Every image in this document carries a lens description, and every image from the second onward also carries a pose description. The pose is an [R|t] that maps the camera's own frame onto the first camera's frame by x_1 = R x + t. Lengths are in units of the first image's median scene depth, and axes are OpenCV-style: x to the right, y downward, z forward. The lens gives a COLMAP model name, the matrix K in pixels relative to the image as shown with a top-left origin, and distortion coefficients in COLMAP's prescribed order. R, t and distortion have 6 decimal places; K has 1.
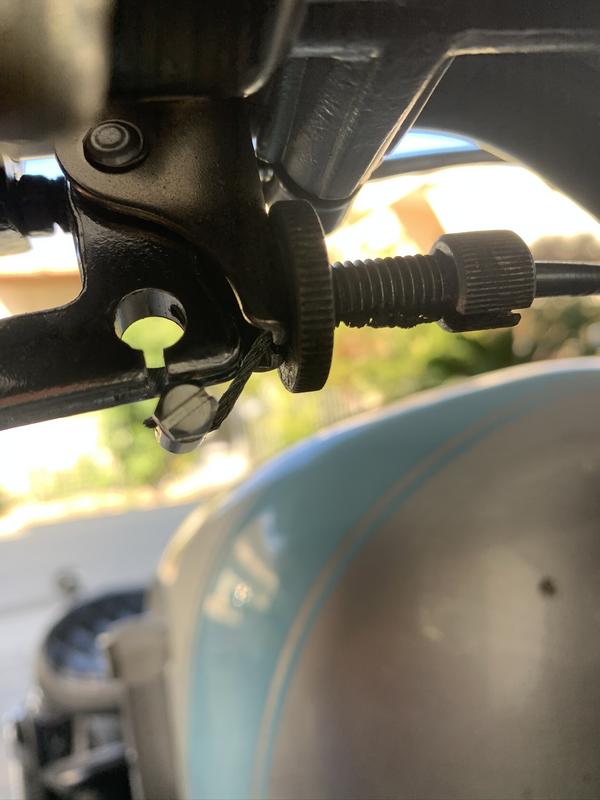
lens RADIAL K [[625.4, 0, 300.0], [0, 625.4, 400.0], [0, 0, 1]] dist [0.007175, 0.001340]
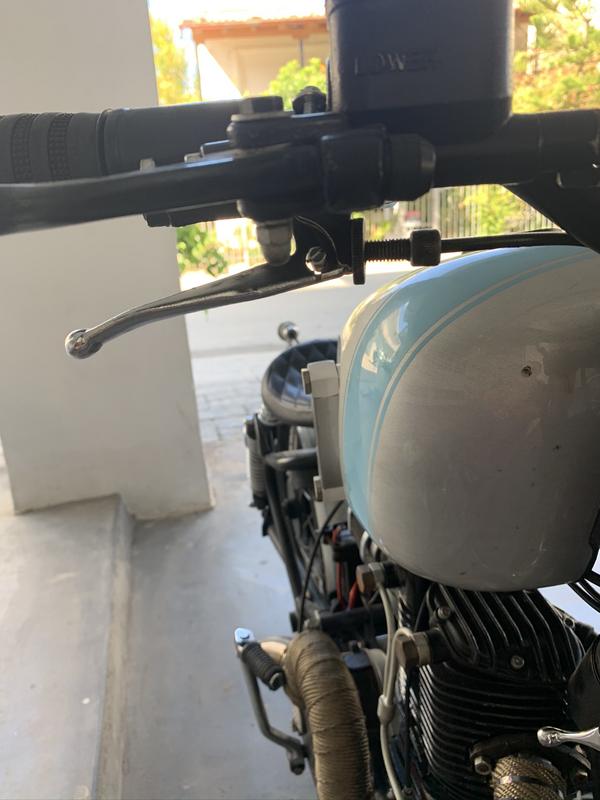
lens RADIAL K [[625.4, 0, 300.0], [0, 625.4, 400.0], [0, 0, 1]] dist [0.007175, 0.001340]
pose [[0.938165, 0.170822, -0.301109, 0.079891], [-0.048964, 0.926513, 0.373064, -0.063650], [0.342708, -0.335252, 0.877586, -0.197228]]
